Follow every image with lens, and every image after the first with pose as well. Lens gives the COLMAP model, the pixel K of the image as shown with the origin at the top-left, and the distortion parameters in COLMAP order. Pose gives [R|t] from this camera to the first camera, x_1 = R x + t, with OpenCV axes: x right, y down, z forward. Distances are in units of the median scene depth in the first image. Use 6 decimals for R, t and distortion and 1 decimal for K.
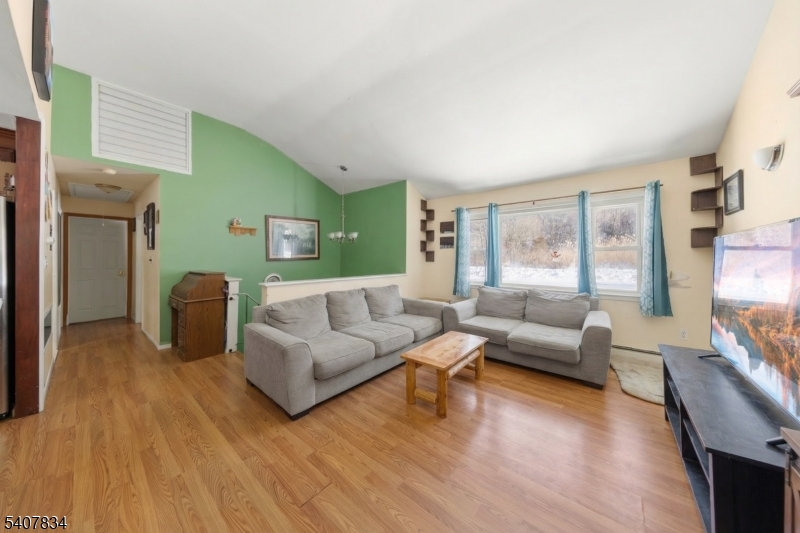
lens RADIAL K [[262.4, 0, 398.9], [0, 262.4, 258.0], [0, 0, 1]] dist [0.006145, 0.000004]
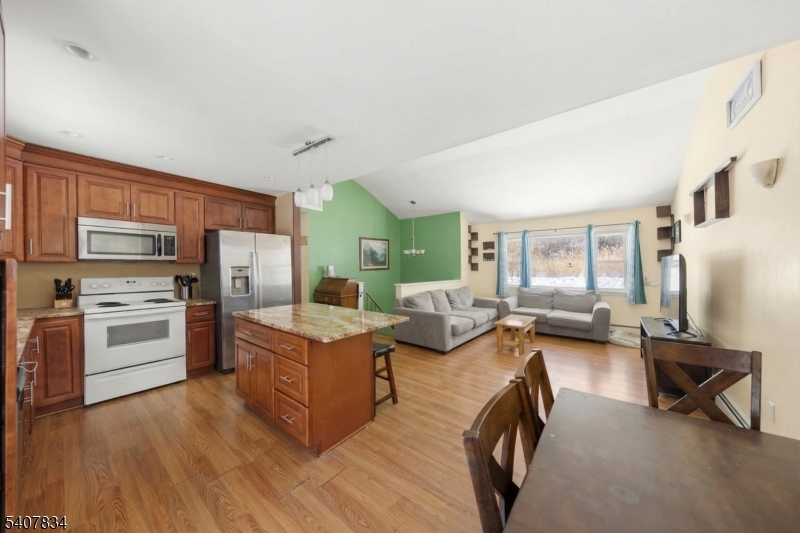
lens RADIAL K [[258.2, 0, 400.0], [0, 258.2, 266.5], [0, 0, 1]] dist [-0.000362, -0.000039]
pose [[0.999903, -0.001266, 0.013875, -0.416043], [0.001349, 0.999981, -0.005988, -0.002150], [-0.013868, 0.006006, 0.999886, -0.469164]]
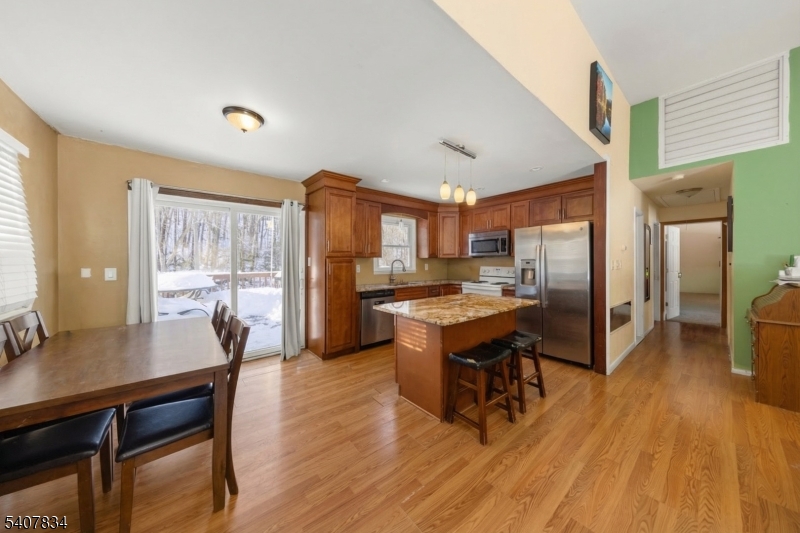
lens RADIAL K [[258.2, 0, 400.0], [0, 258.2, 266.5], [0, 0, 1]] dist [-0.000362, -0.000039]
pose [[-0.189291, 0.020406, -0.981709, 0.089192], [-0.002195, 0.999773, 0.021205, -0.001081], [0.981919, 0.006169, -0.189203, 0.136277]]
